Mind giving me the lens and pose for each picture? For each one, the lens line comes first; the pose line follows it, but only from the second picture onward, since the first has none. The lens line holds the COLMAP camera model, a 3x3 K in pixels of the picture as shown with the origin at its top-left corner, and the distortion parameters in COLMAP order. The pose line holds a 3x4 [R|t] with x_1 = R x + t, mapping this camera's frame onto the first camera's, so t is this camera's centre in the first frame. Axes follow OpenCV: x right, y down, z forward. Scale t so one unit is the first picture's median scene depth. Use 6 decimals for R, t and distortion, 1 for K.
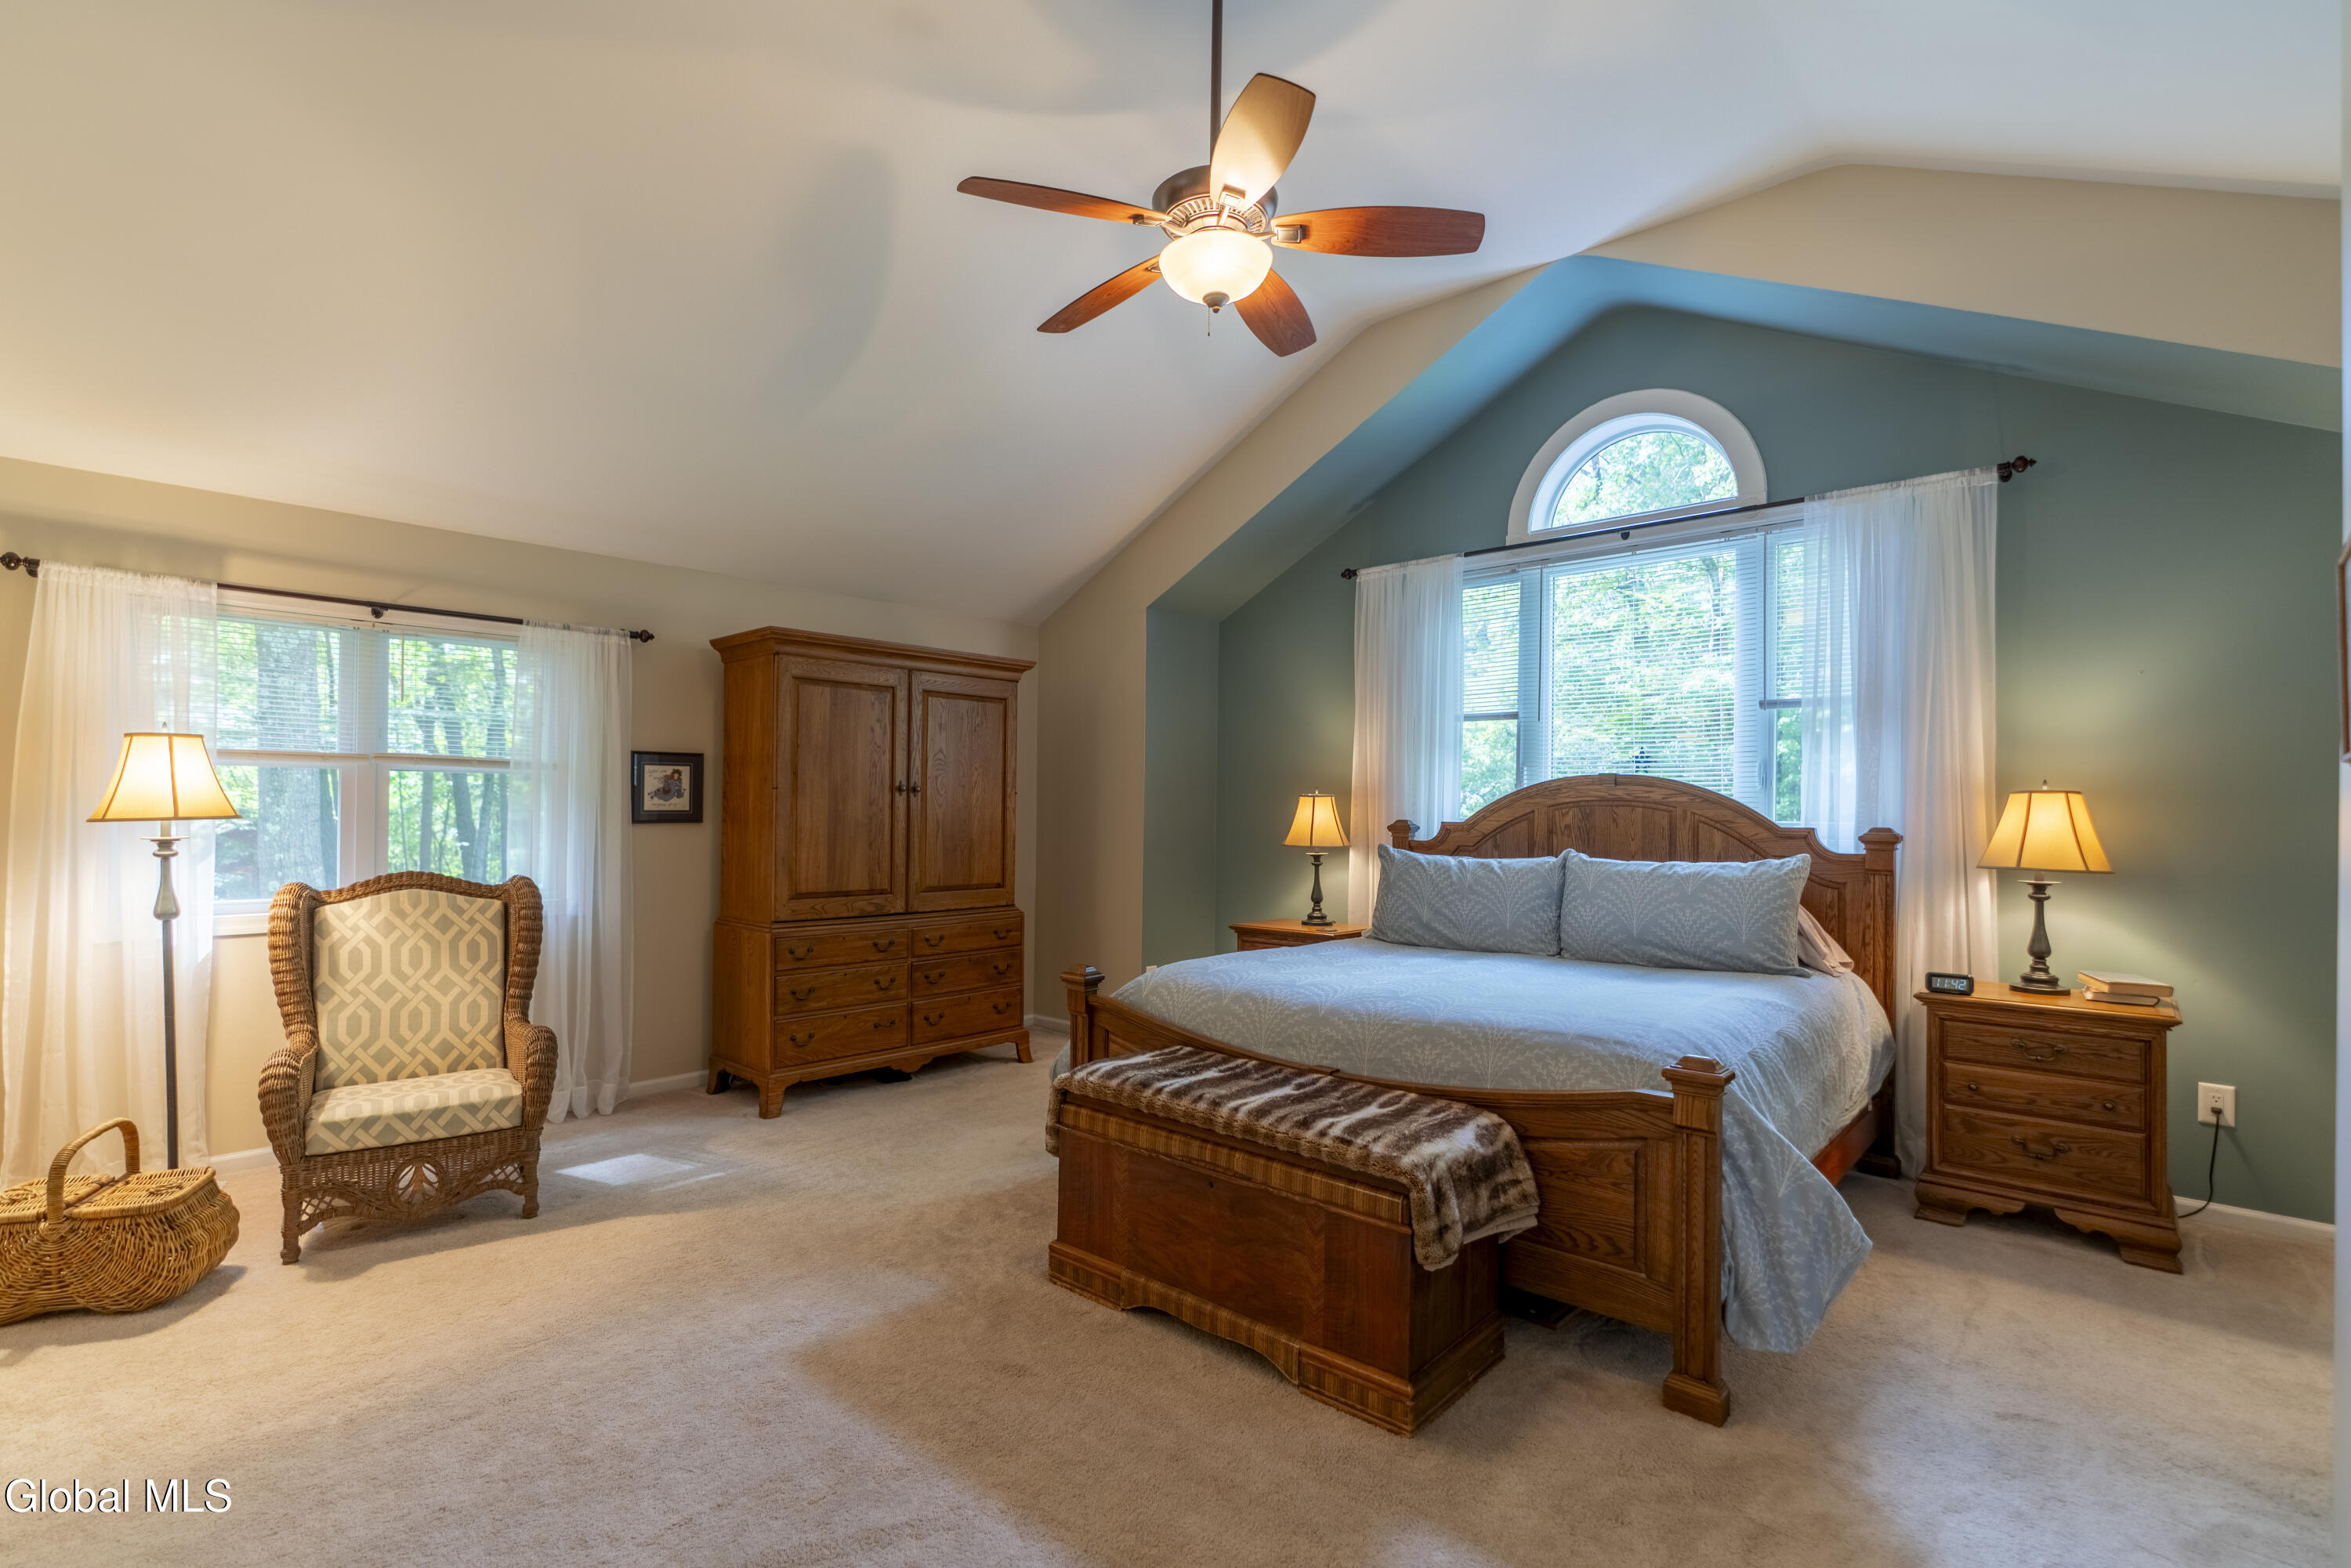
lens RADIAL K [[1064.4, 0, 1167.2], [0, 1064.4, 805.9], [0, 0, 1]] dist [-0.011958, 0.000250]
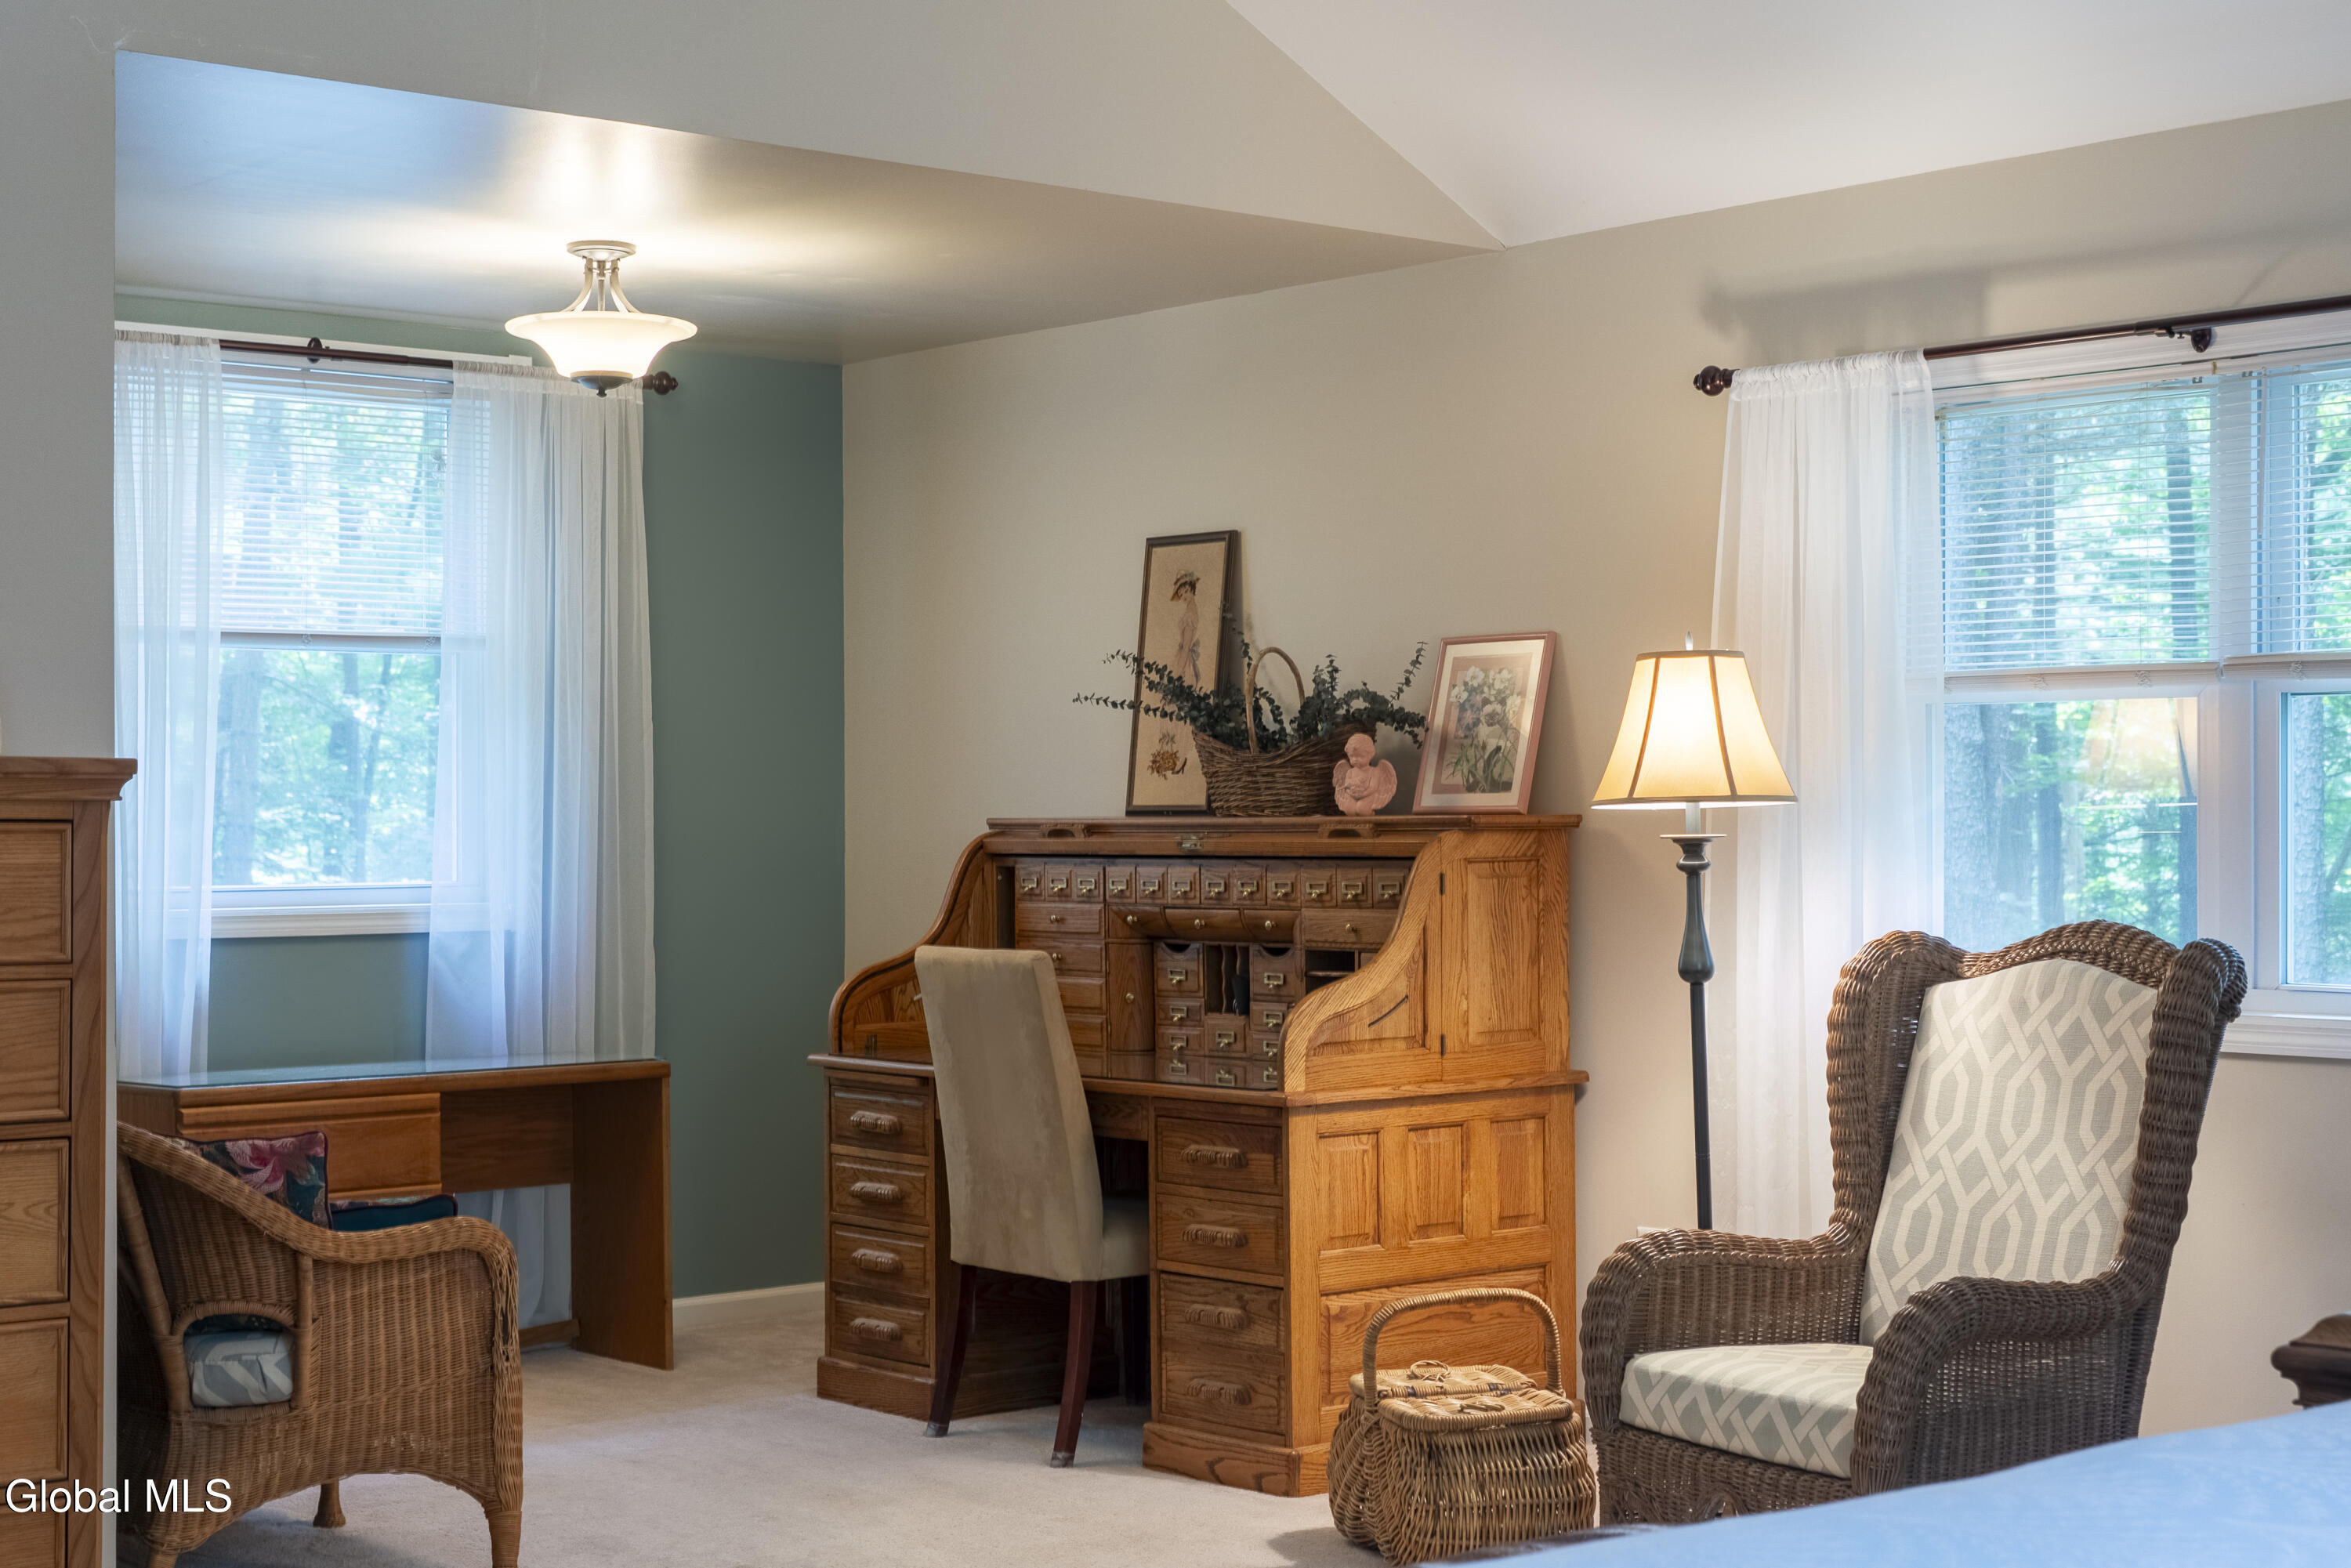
lens RADIAL K [[3551.8, 0, 1165.4], [0, 3551.8, 795.7], [0, 0, 1]] dist [0.022966, 0.000000]
pose [[-0.112937, -0.015707, -0.993478, 0.823092], [0.003553, 0.999862, -0.016212, 0.032154], [0.993596, -0.005361, -0.112866, 0.785186]]
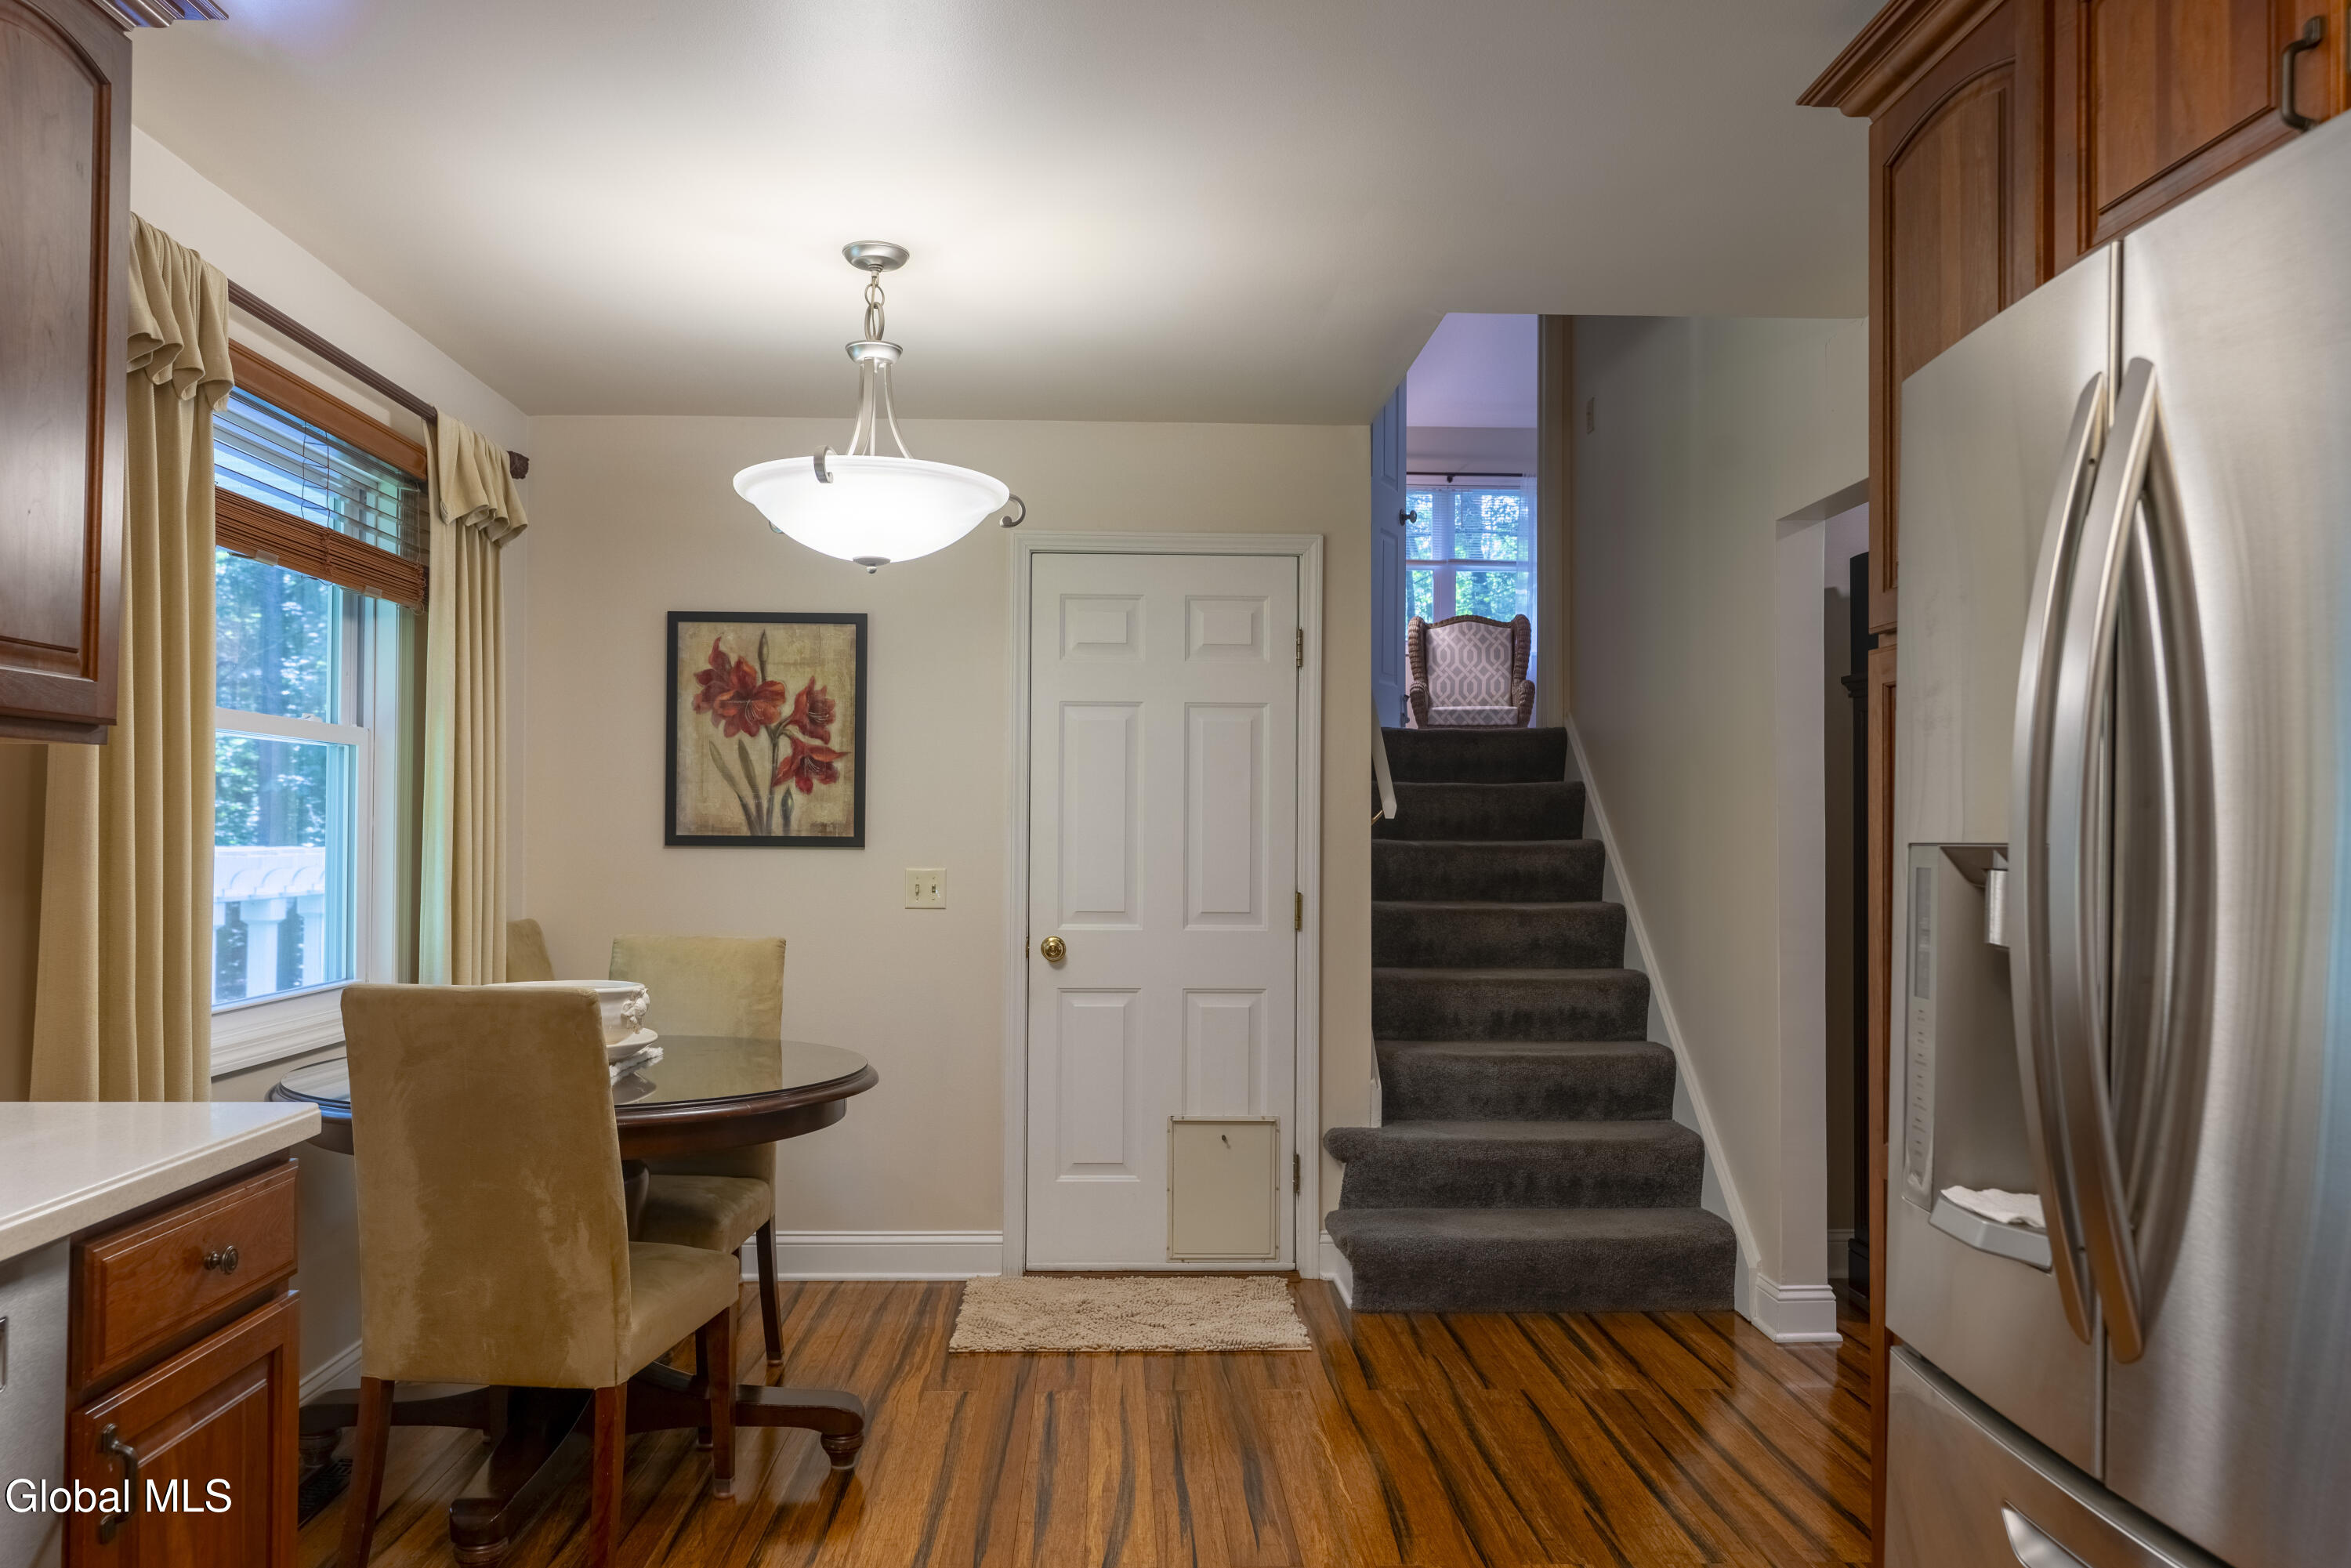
lens RADIAL K [[1687.3, 0, 1166.7], [0, 1687.3, 796.8], [0, 0, 1]] dist [0.008938, 0.006650]
pose [[0.709573, -0.024916, -0.704192, 0.957975], [0.000938, 0.999407, -0.034416, 0.477476], [0.704632, 0.023760, 0.709175, -1.420696]]
